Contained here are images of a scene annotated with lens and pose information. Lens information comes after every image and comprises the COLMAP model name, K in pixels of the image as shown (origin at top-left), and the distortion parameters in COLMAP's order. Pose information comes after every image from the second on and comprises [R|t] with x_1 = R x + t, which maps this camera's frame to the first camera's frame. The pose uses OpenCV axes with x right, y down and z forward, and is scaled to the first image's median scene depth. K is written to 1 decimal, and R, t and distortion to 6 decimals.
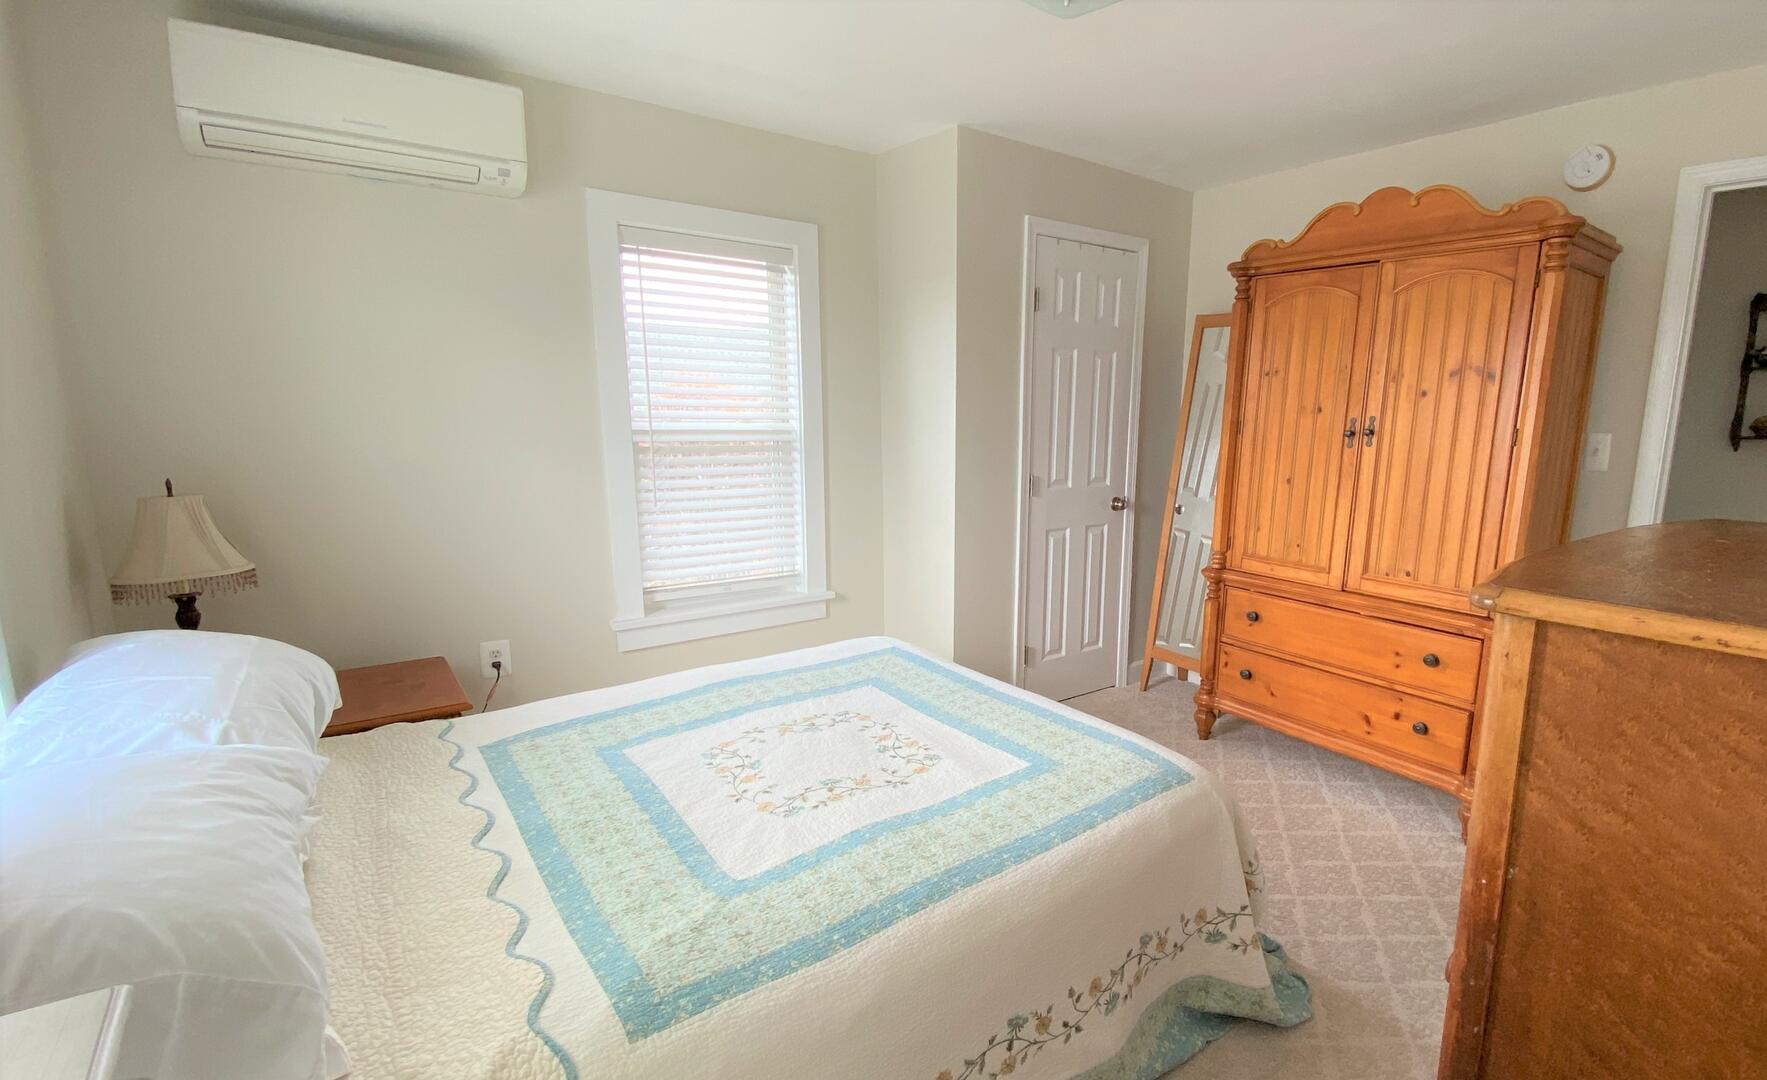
lens RADIAL K [[861.4, 0, 883.5], [0, 861.4, 540.0], [0, 0, 1]] dist [0.001174, 0.000055]
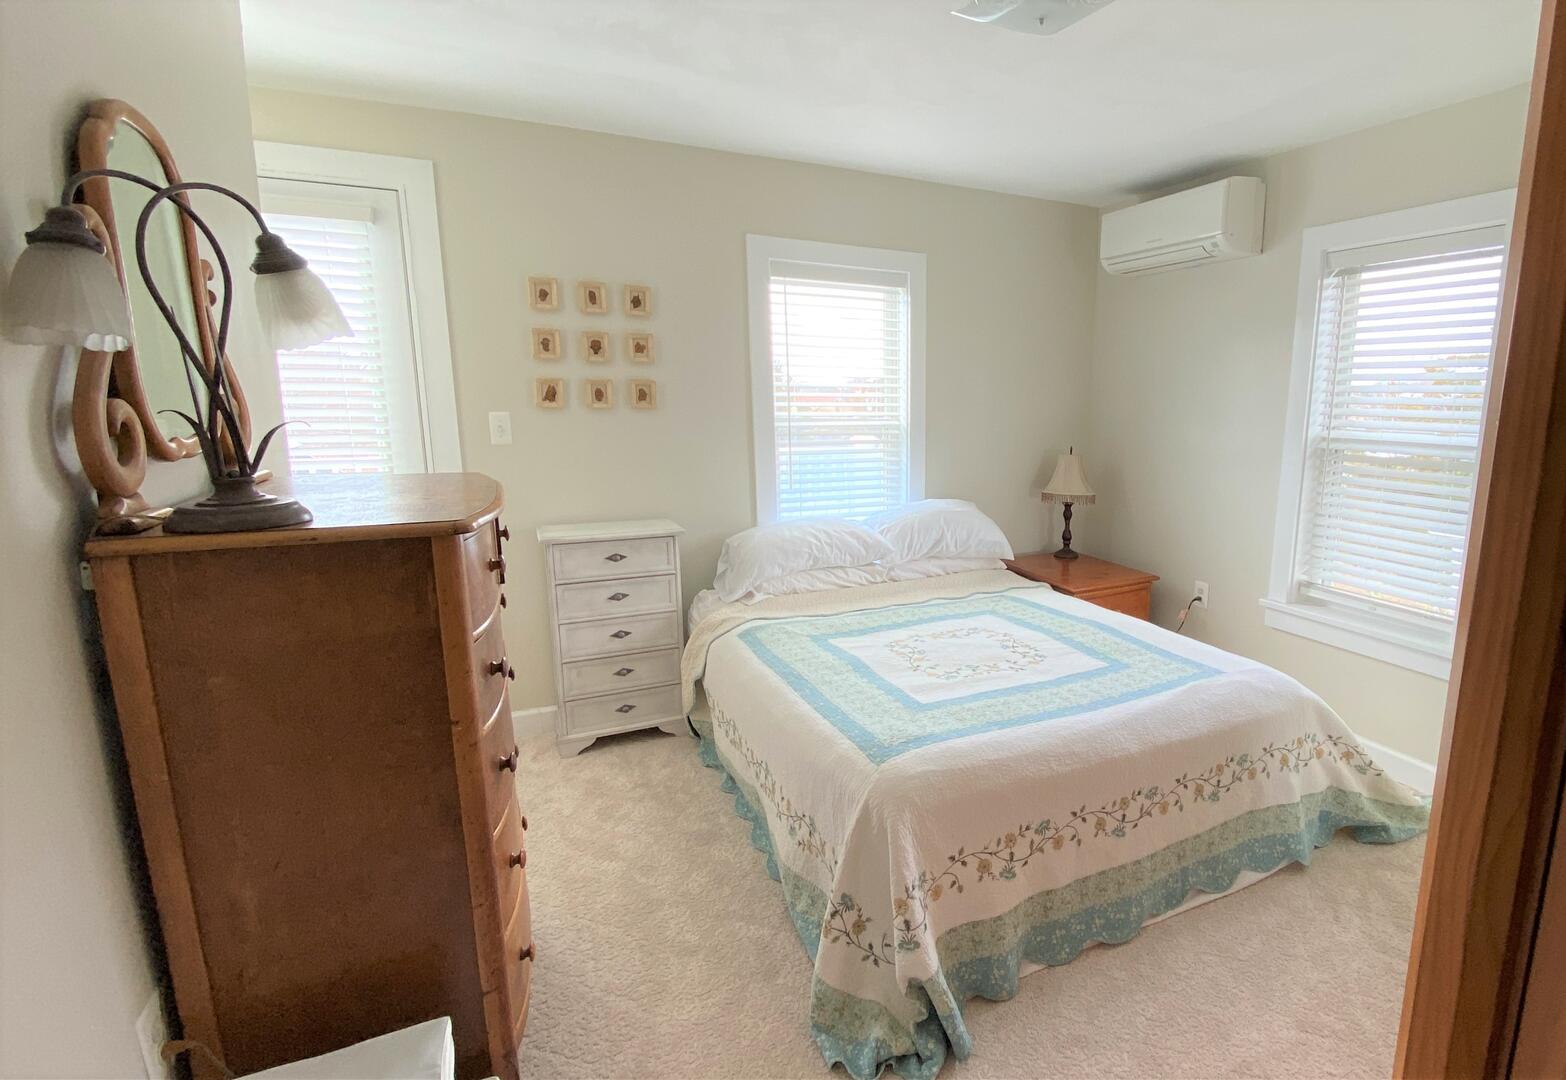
lens RADIAL K [[675.3, 0, 783.0], [0, 675.3, 540.0], [0, 0, 1]] dist [-0.000243, -0.000017]
pose [[-0.194868, 0.212269, -0.957585, 0.945803], [-0.177432, 0.952564, 0.247263, -0.119673], [0.964647, 0.218089, -0.147961, 0.855457]]
